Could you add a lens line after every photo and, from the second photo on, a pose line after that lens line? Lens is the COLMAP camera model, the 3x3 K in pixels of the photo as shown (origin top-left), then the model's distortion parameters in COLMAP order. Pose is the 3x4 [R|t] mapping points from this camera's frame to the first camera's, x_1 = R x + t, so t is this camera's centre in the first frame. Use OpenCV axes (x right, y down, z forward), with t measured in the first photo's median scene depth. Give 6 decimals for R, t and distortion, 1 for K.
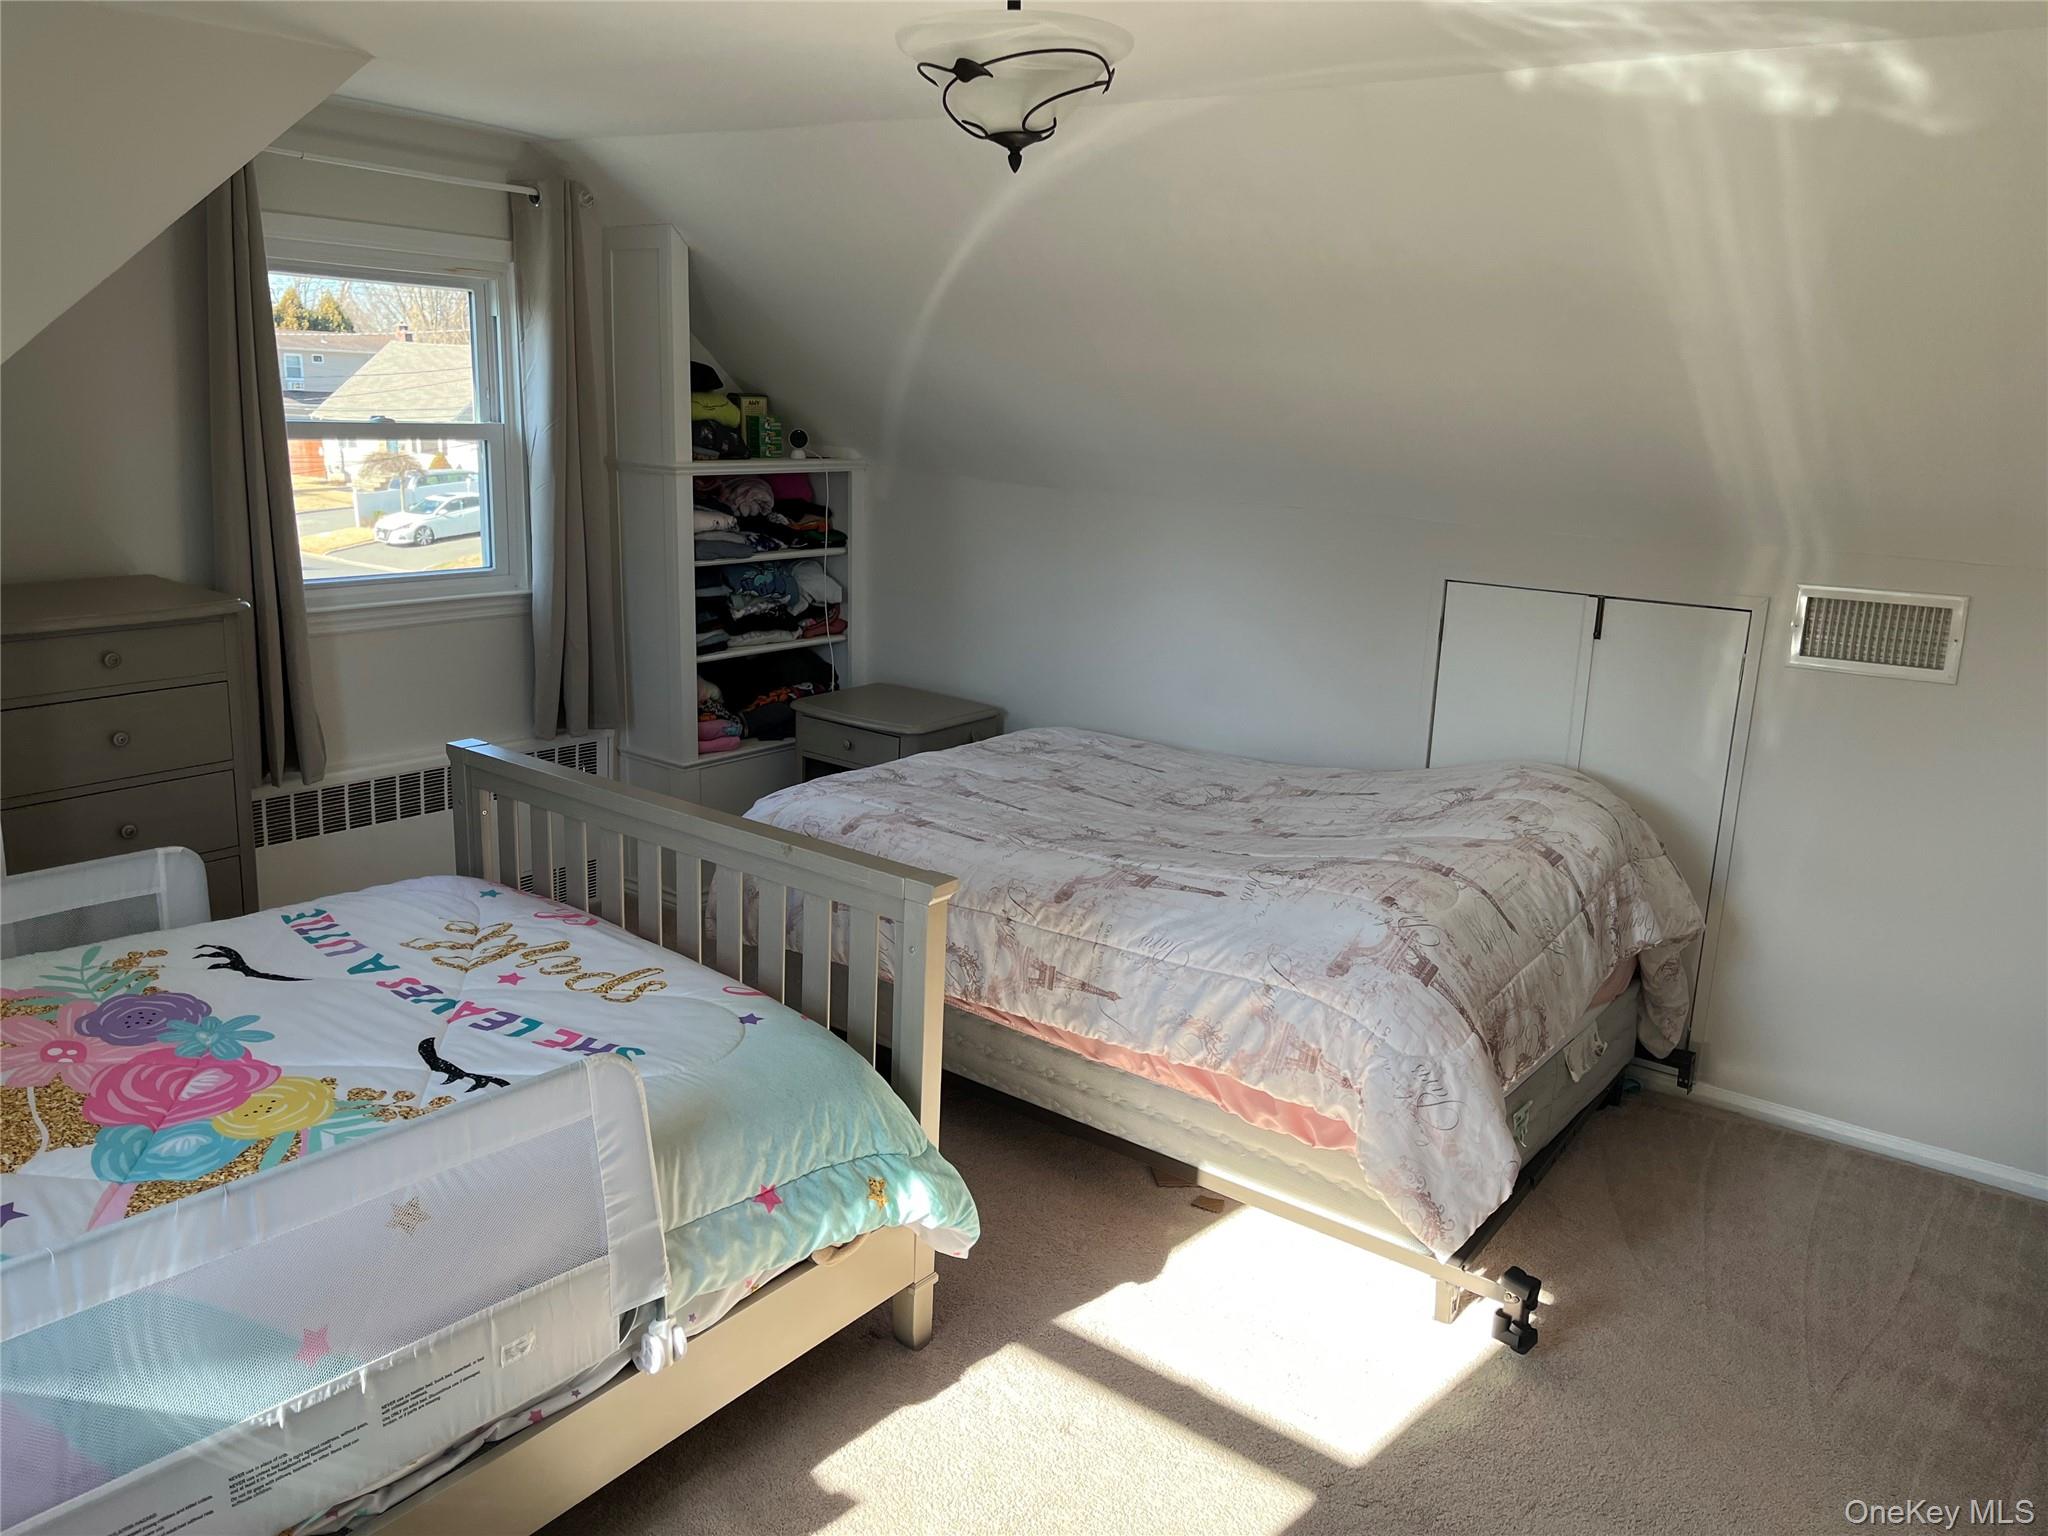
lens RADIAL K [[1538.1, 0, 1014.2], [0, 1538.1, 775.1], [0, 0, 1]] dist [0.066997, -0.097418]
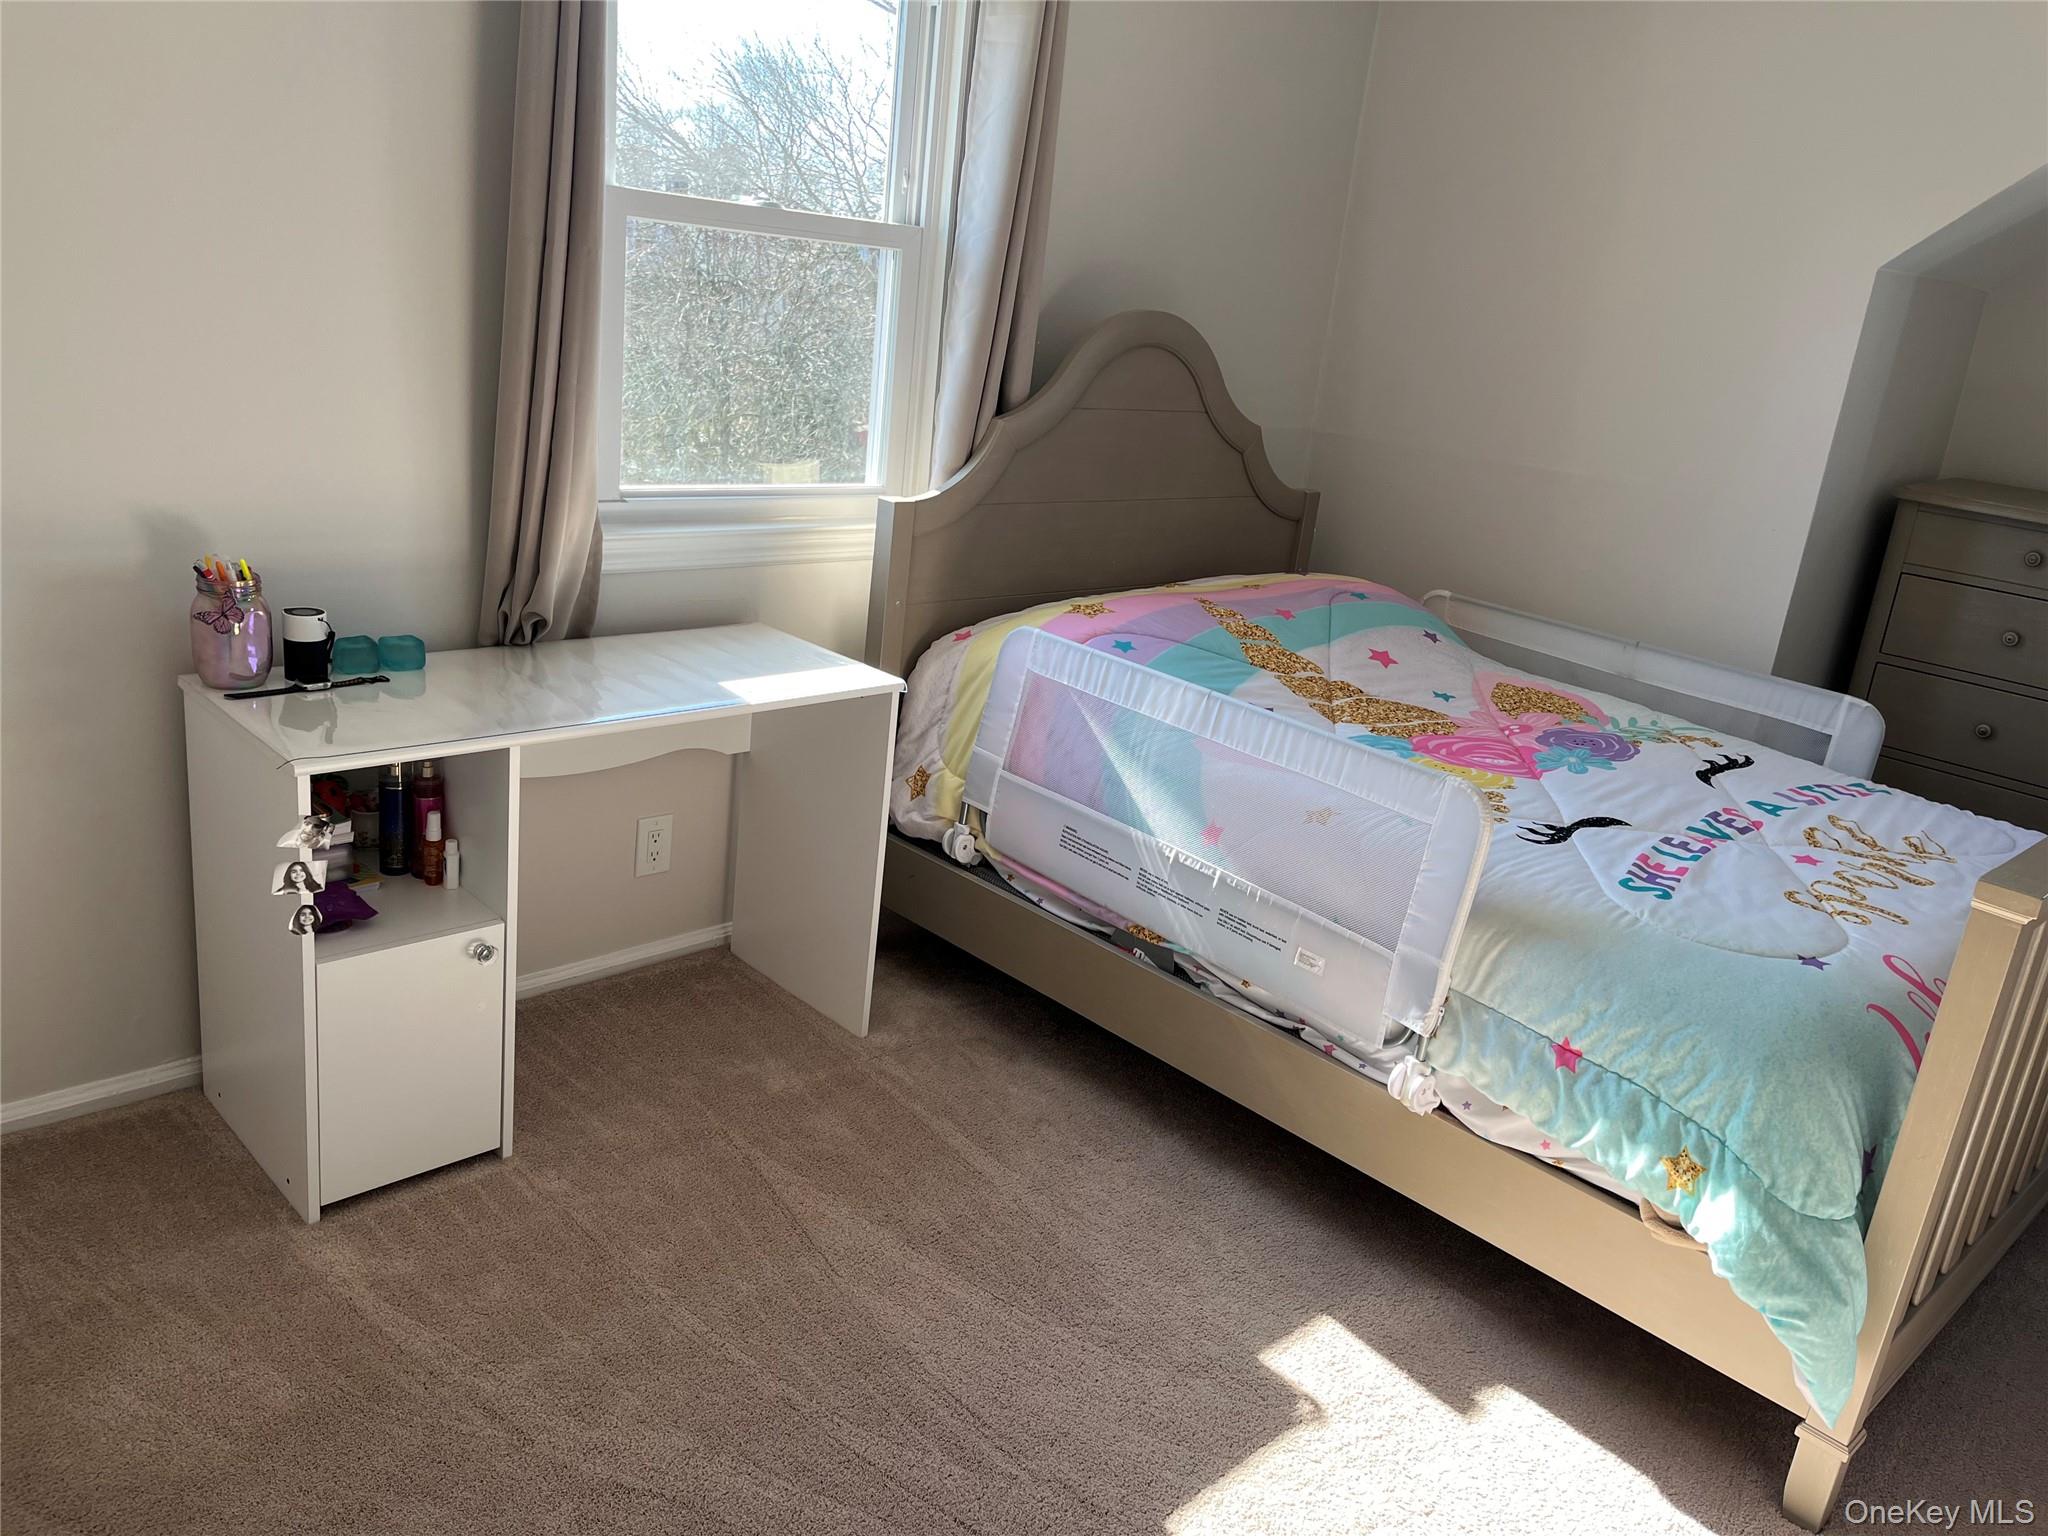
lens RADIAL K [[1538.1, 0, 1014.2], [0, 1538.1, 775.1], [0, 0, 1]] dist [0.066997, -0.097418]
pose [[-0.156766, 0.251240, -0.955146, 0.675514], [-0.345738, 0.891949, 0.291362, -0.019828], [0.925143, 0.375906, -0.052964, 0.668394]]
